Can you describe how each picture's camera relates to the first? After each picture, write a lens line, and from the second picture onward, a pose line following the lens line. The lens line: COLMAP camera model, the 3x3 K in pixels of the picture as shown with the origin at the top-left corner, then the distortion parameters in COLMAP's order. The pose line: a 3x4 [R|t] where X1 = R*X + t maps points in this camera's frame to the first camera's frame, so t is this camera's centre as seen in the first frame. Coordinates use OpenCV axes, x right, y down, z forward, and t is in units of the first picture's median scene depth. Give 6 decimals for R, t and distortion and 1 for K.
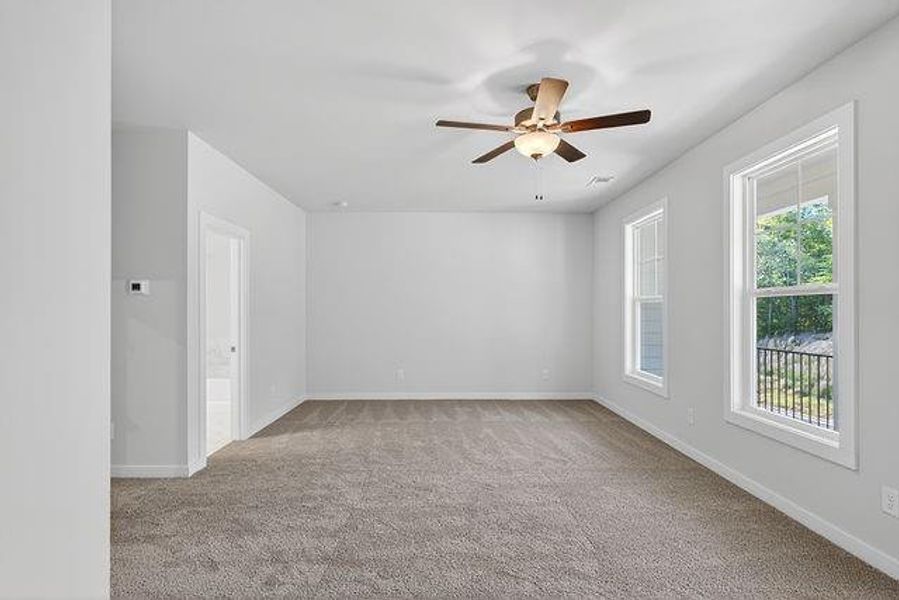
lens RADIAL K [[427.3, 0, 443.9], [0, 427.3, 302.8], [0, 0, 1]] dist [-0.002525, -0.000439]
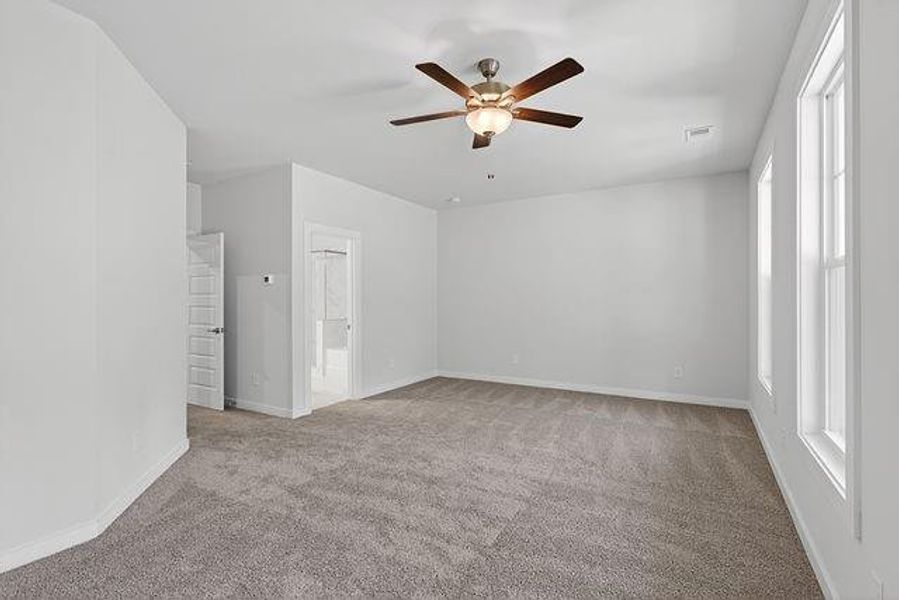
lens RADIAL K [[423.0, 0, 450.0], [0, 423.0, 293.1], [0, 0, 1]] dist [0.004163, 0.000383]
pose [[0.857926, -0.009122, -0.513692, 0.502007], [0.009560, 0.999953, -0.001791, 0.015796], [0.513685, -0.003374, 0.857973, 0.099956]]
